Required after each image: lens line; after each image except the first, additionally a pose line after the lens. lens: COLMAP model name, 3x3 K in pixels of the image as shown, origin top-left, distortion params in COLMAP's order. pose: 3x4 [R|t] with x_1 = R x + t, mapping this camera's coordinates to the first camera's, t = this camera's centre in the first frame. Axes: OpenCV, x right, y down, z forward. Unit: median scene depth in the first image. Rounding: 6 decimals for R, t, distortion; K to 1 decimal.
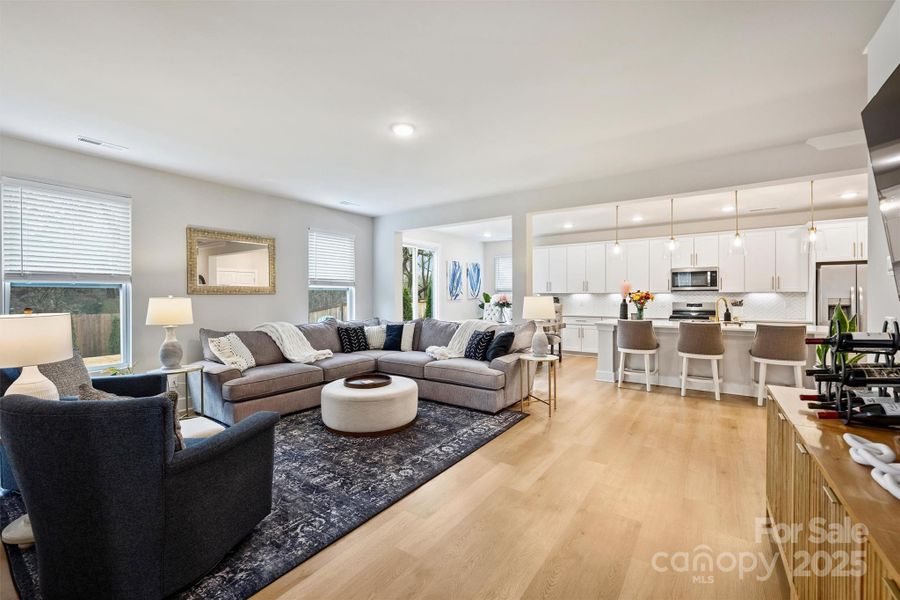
lens RADIAL K [[366.2, 0, 453.9], [0, 366.2, 298.3], [0, 0, 1]] dist [-0.001574, 0.000232]
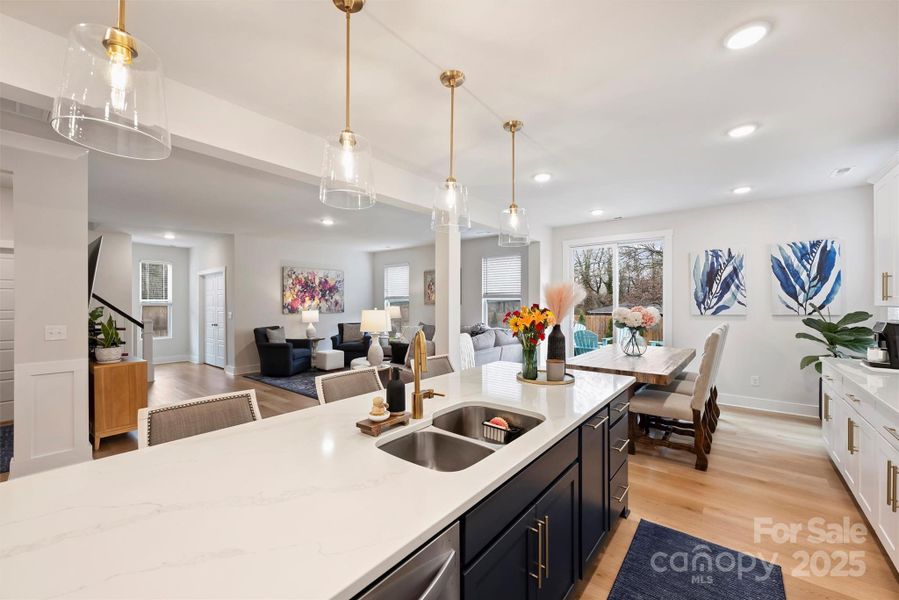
lens RADIAL K [[365.8, 0, 444.4], [0, 365.8, 303.1], [0, 0, 1]] dist [-0.001574, 0.000232]
pose [[-0.073892, 0.003559, -0.997260, 0.791773], [-0.005173, 0.999979, 0.003952, -0.020097], [0.997253, 0.005451, -0.073872, 0.781377]]
